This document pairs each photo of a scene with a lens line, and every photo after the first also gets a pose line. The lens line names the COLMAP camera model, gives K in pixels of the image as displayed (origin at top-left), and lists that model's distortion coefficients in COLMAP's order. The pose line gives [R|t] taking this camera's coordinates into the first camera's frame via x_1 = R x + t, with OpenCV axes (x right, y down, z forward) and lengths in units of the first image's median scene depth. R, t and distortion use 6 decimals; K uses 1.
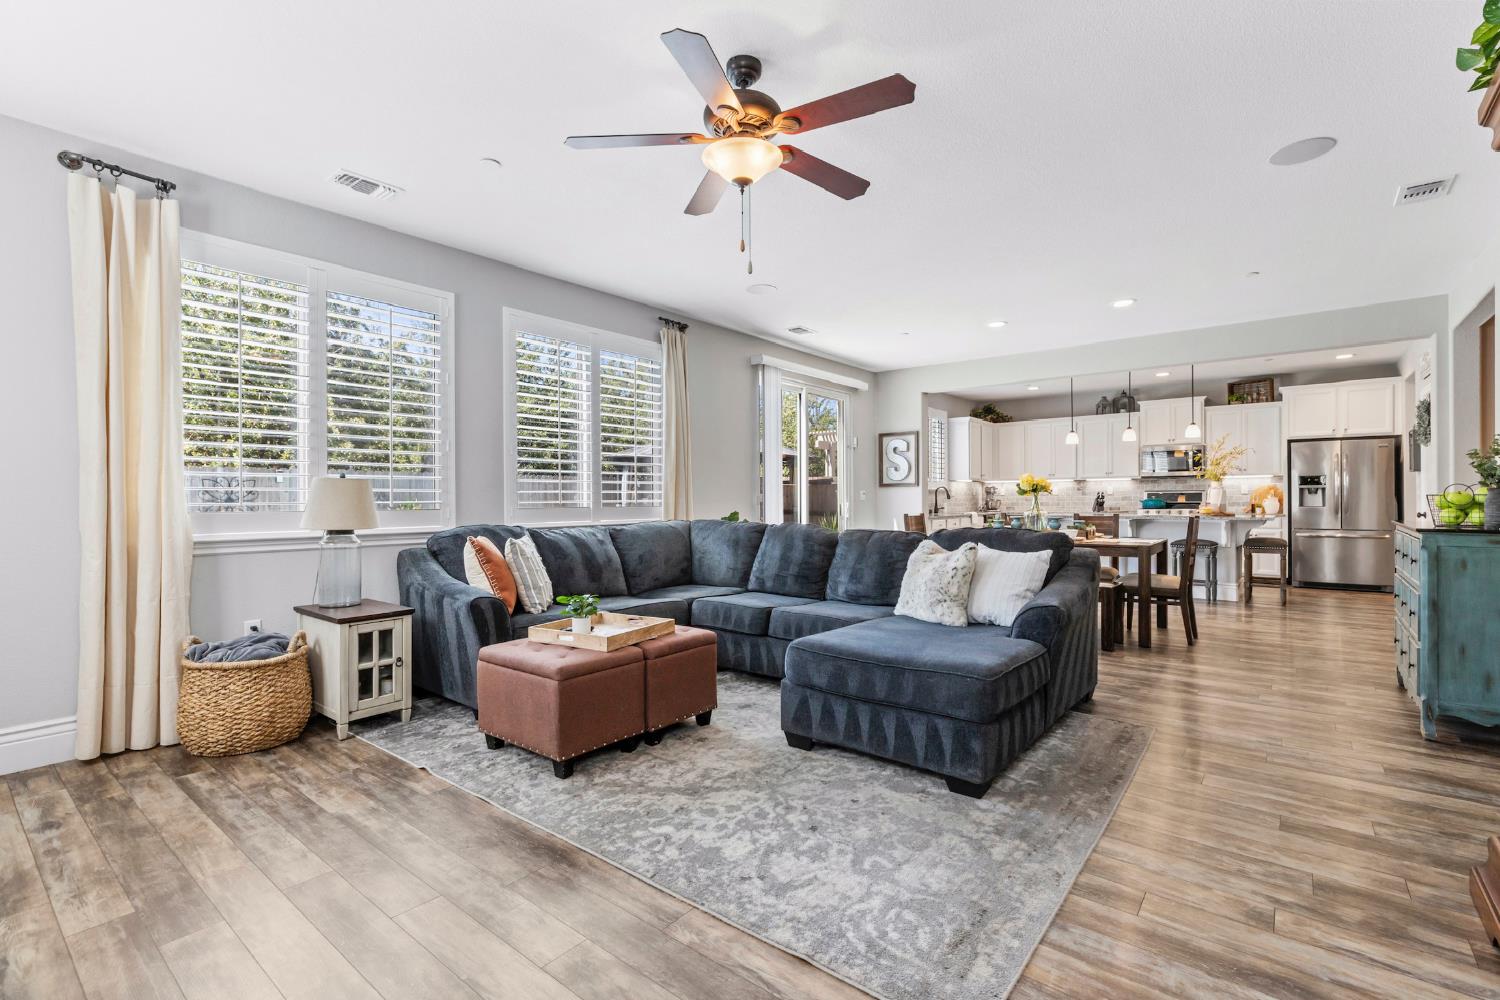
lens RADIAL K [[676.7, 0, 750.0], [0, 676.7, 503.4], [0, 0, 1]] dist [0.005638, -0.001386]
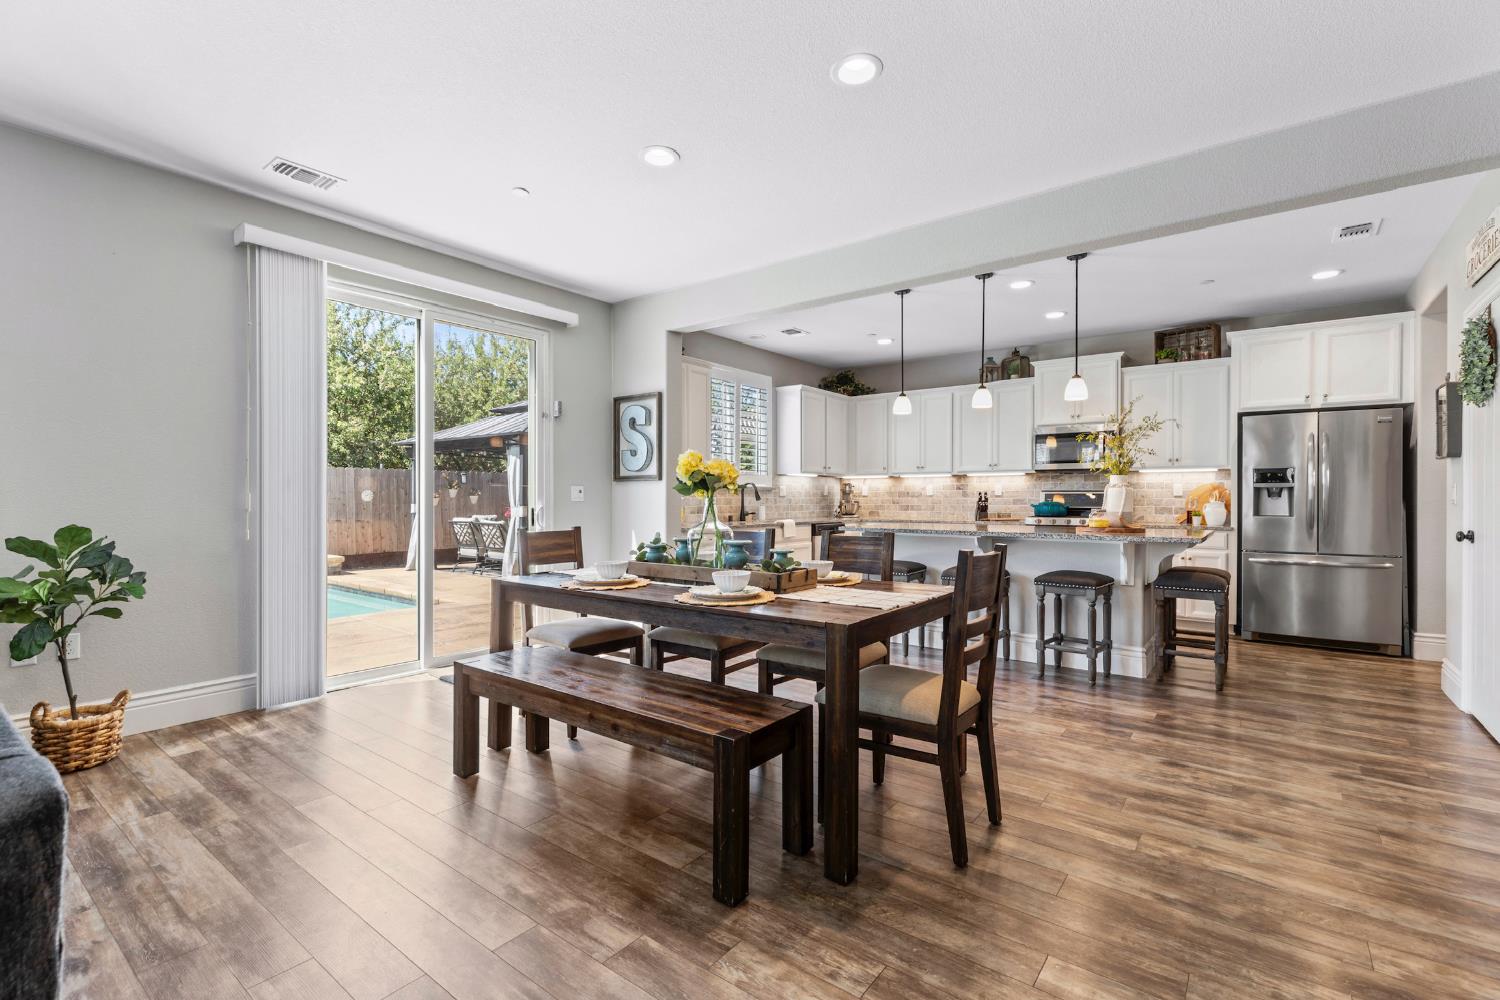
lens RADIAL K [[676.7, 0, 752.0], [0, 676.7, 504.1], [0, 0, 1]] dist [0.005638, -0.001386]
pose [[0.999667, 0.006423, 0.025009, 0.310464], [-0.006475, 0.999977, 0.002004, -0.004918], [-0.024995, -0.002166, 0.999685, 0.360963]]
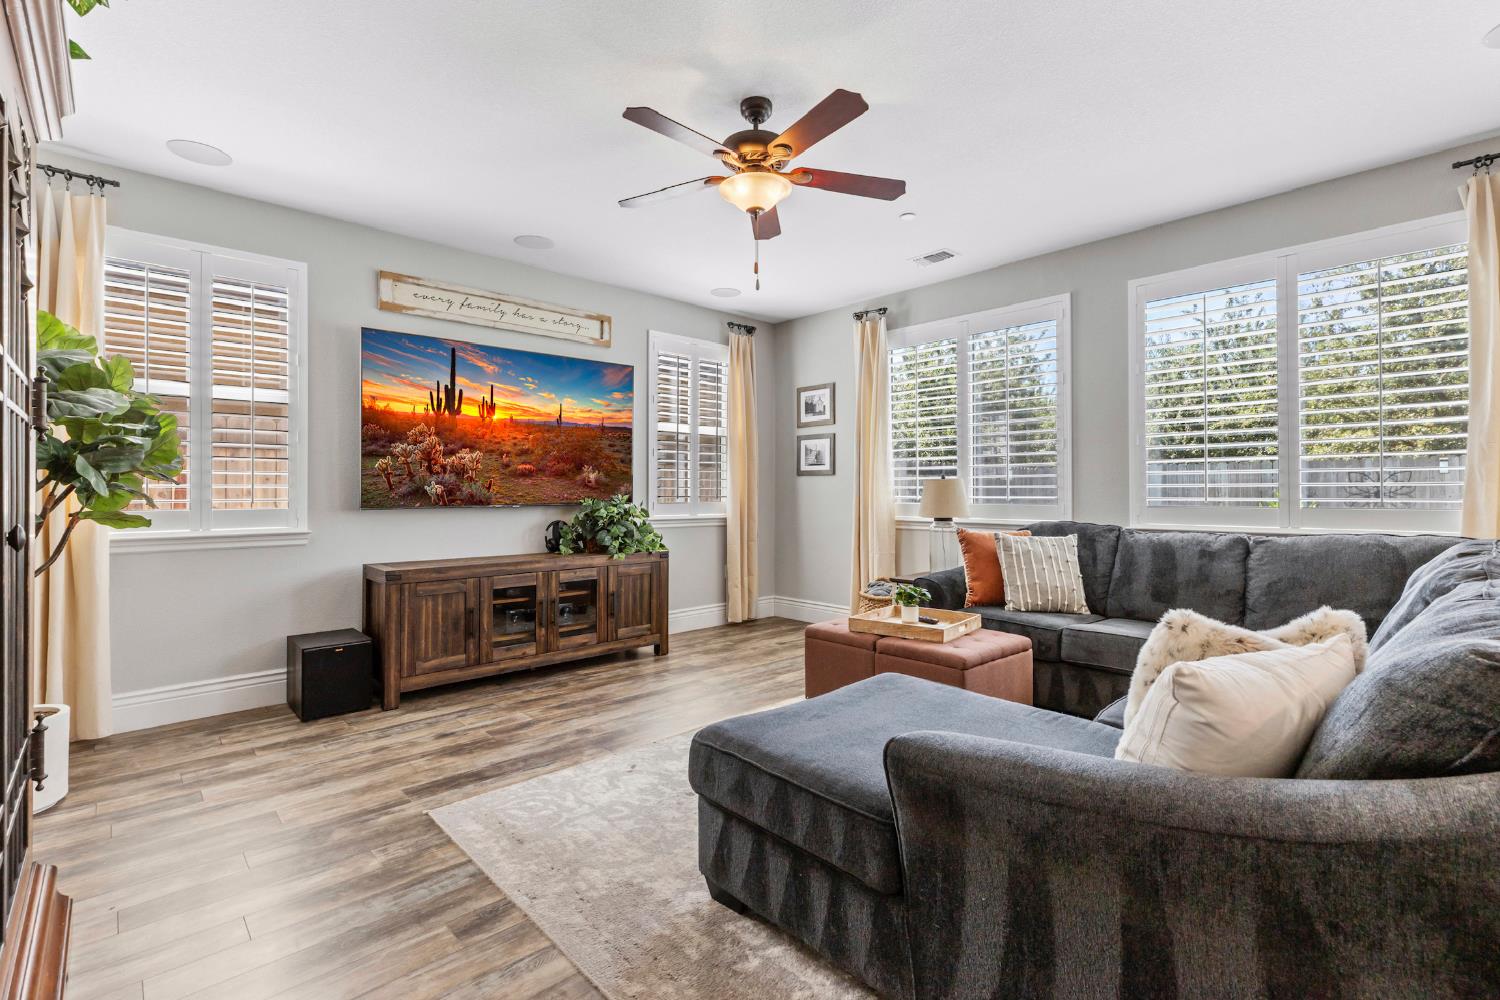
lens RADIAL K [[676.7, 0, 753.2], [0, 676.7, 486.8], [0, 0, 1]] dist [0.005638, -0.001386]
pose [[-0.134424, -0.008582, -0.990887, 1.337779], [-0.008358, 0.999937, -0.007527, -0.014241], [0.990889, 0.007270, -0.134487, 1.415310]]
